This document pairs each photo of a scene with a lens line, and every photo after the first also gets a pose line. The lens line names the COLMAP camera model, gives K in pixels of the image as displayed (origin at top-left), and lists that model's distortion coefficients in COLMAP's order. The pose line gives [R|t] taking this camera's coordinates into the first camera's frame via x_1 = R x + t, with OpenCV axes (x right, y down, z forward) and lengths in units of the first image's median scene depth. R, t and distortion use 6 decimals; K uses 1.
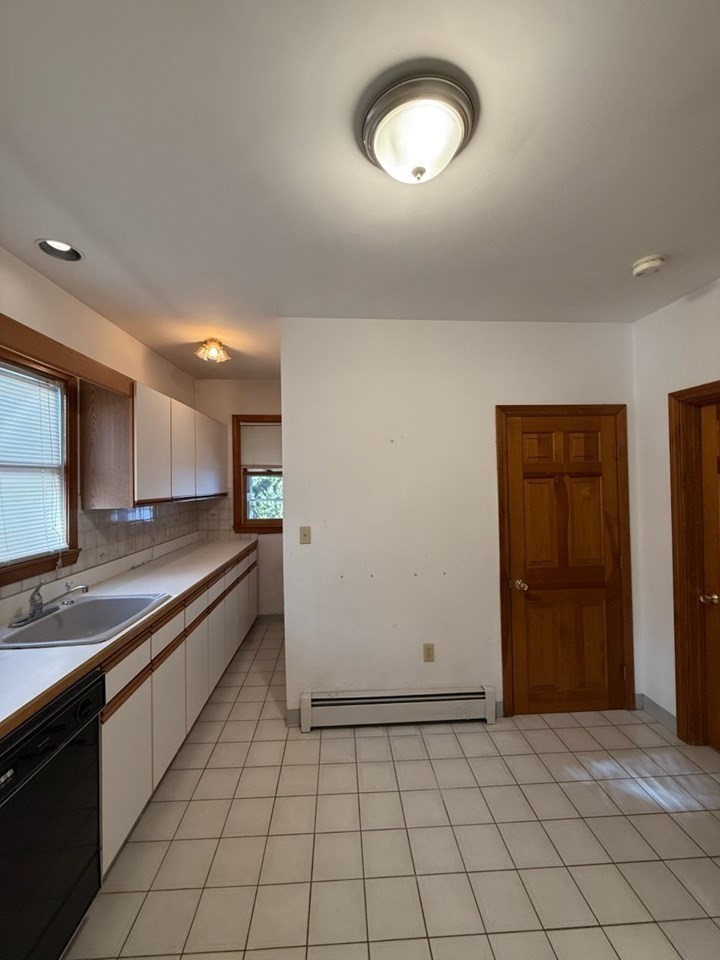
lens RADIAL K [[380.4, 0, 359.5], [0, 380.4, 477.7], [0, 0, 1]] dist [0.000282, 0.000057]
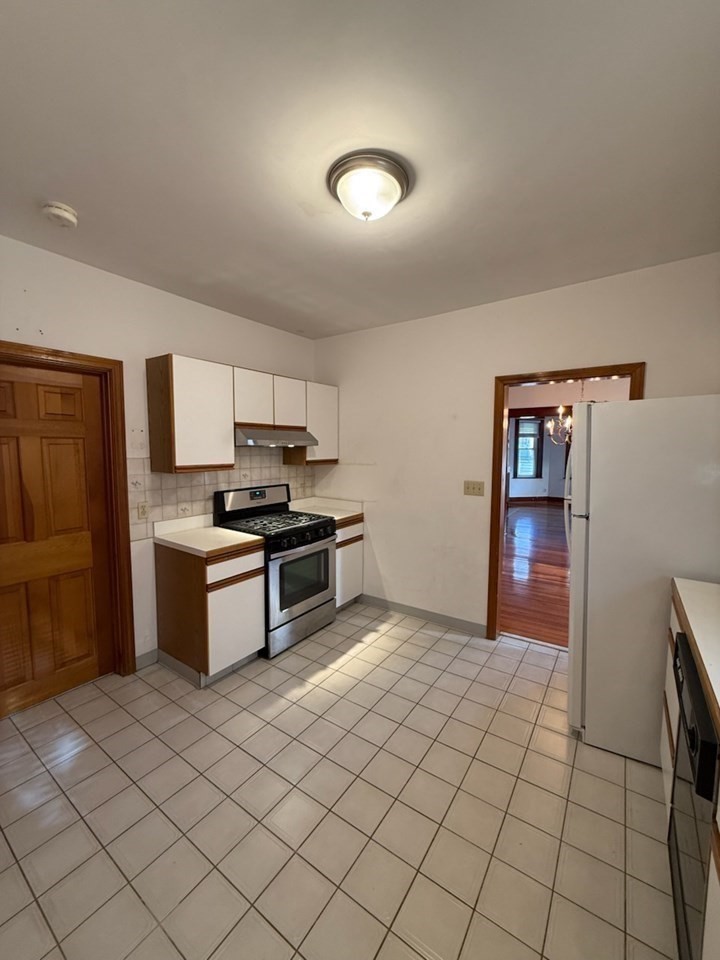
lens RADIAL K [[385.4, 0, 360.0], [0, 385.4, 480.0], [0, 0, 1]] dist [0.001482, -0.000179]
pose [[-0.791506, -0.039478, 0.609885, -0.319601], [0.002990, 0.997649, 0.068459, 0.028526], [-0.611154, 0.056010, -0.789527, 0.965905]]
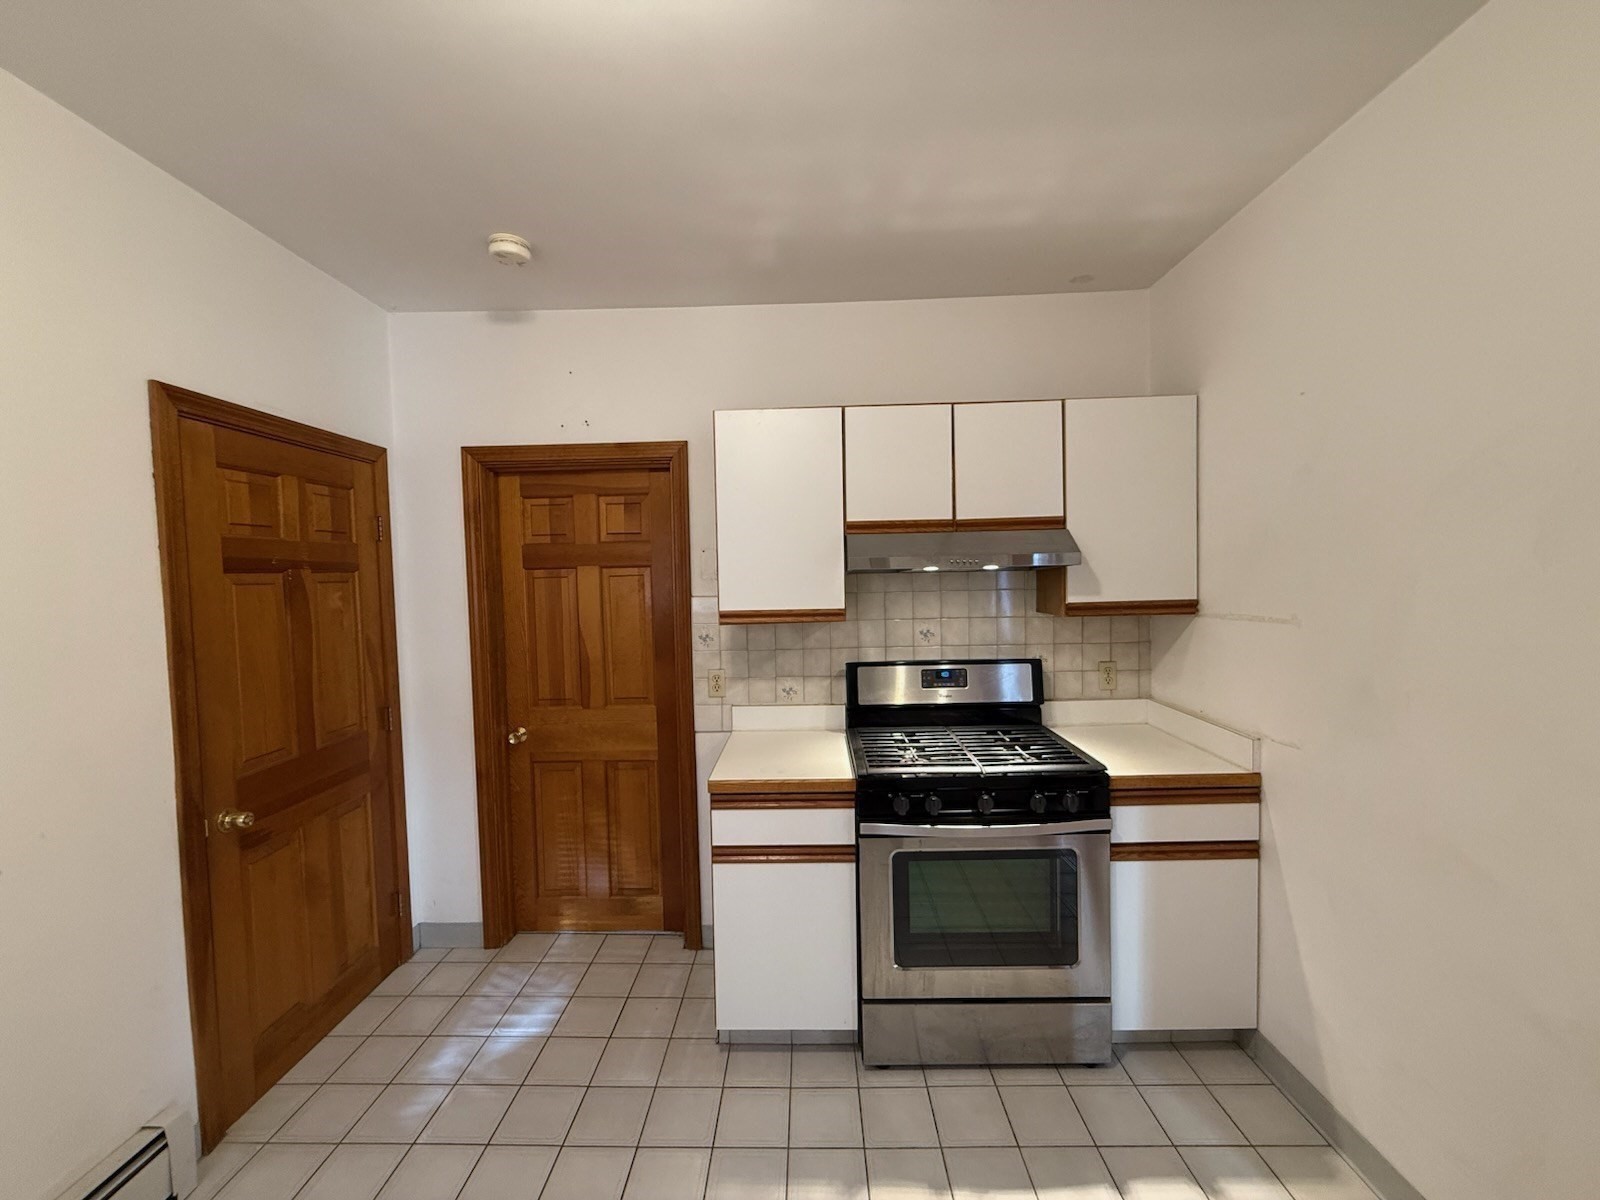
lens RADIAL K [[642.3, 0, 794.0], [0, 642.3, 603.3], [0, 0, 1]] dist [0.001482, -0.000179]
pose [[0.075959, -0.028003, 0.996718, -0.241376], [0.010349, 0.999574, 0.027294, 0.023971], [-0.997057, 0.008242, 0.076217, 0.308198]]
